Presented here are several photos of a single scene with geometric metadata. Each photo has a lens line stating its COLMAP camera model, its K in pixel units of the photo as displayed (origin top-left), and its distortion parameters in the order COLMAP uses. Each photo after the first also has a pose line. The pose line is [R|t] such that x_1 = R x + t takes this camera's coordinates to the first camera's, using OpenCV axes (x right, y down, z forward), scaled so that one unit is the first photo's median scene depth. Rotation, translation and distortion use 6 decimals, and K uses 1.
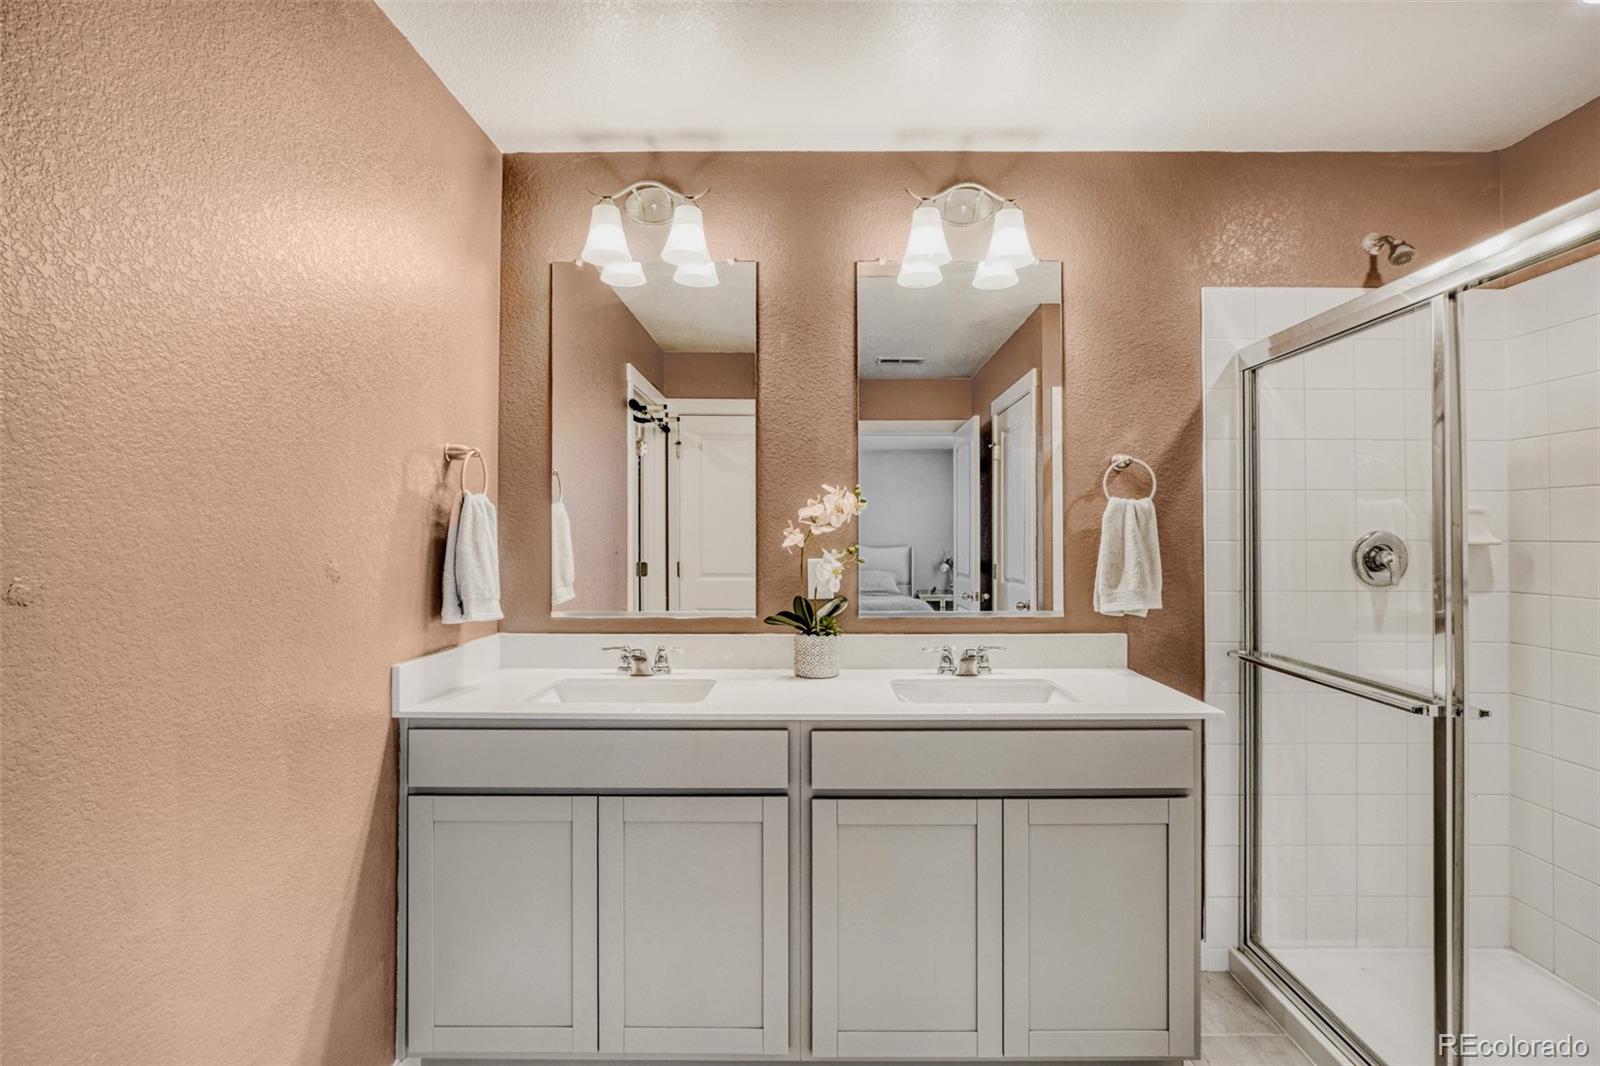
lens RADIAL K [[780.4, 0, 809.6], [0, 780.4, 521.8], [0, 0, 1]] dist [-0.013932, 0.001836]
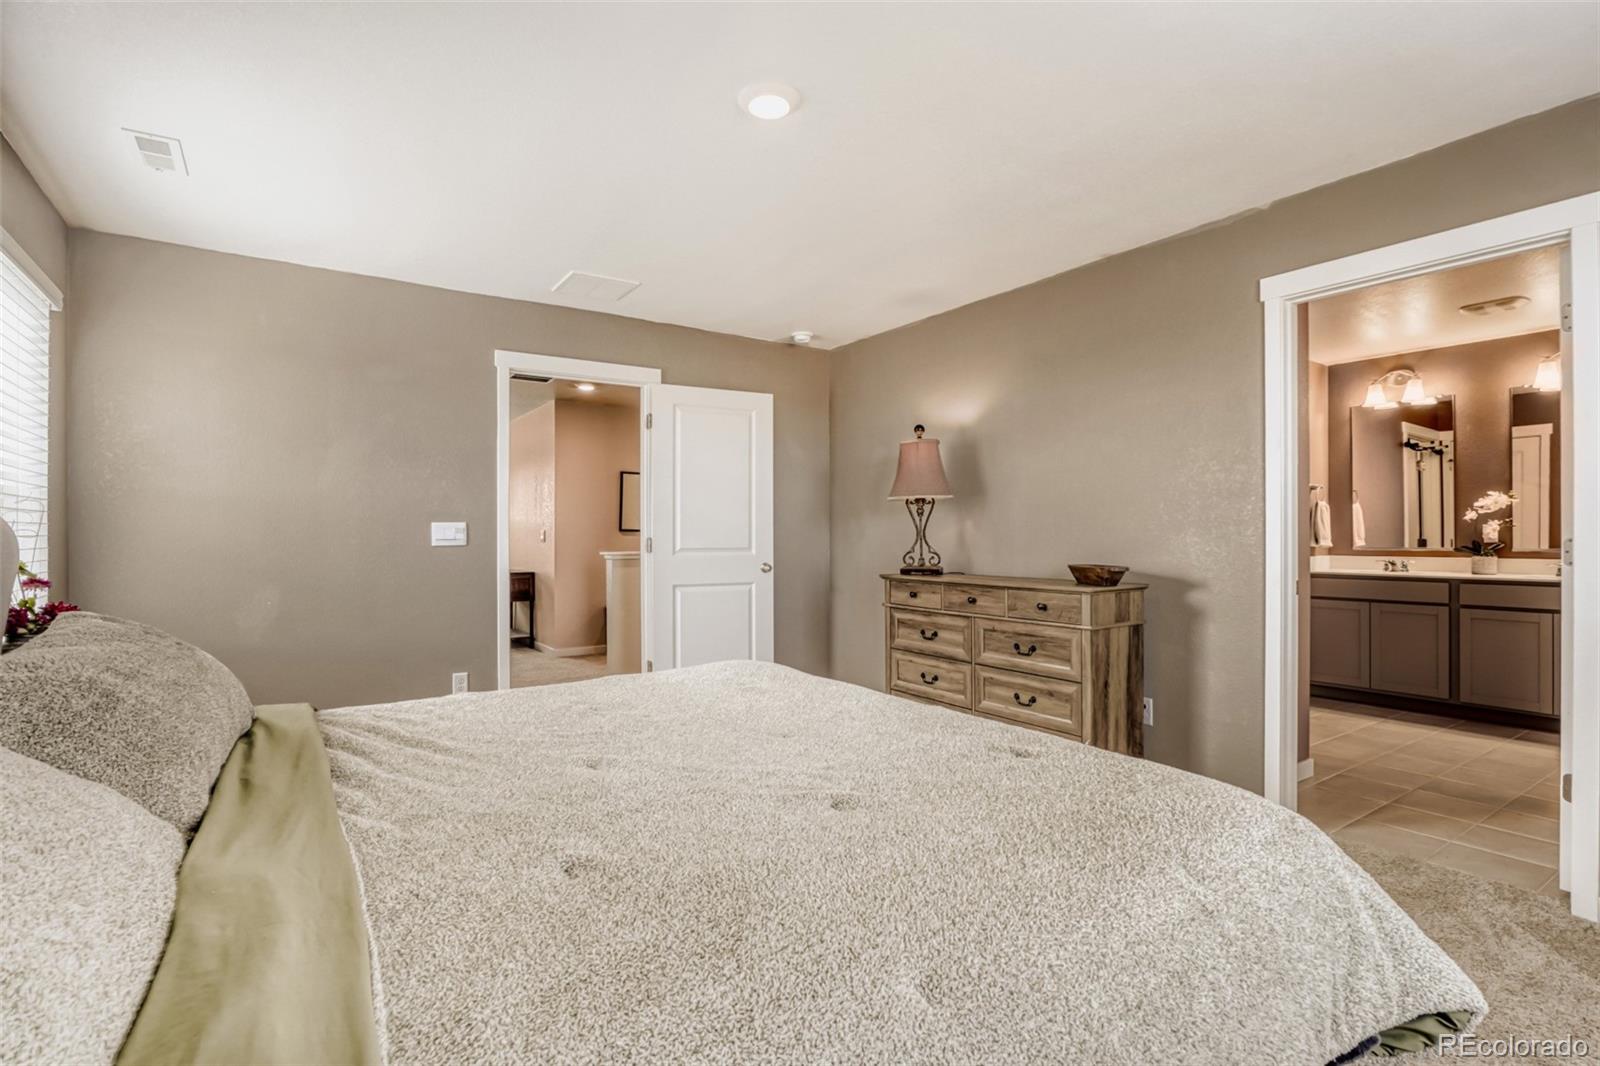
lens RADIAL K [[780.4, 0, 806.0], [0, 780.4, 528.7], [0, 0, 1]] dist [-0.013932, 0.001836]
pose [[0.588855, -0.007652, -0.808202, 0.664028], [0.010826, 0.999940, -0.001580, 0.042427], [0.808166, -0.007819, 0.588903, -1.933107]]
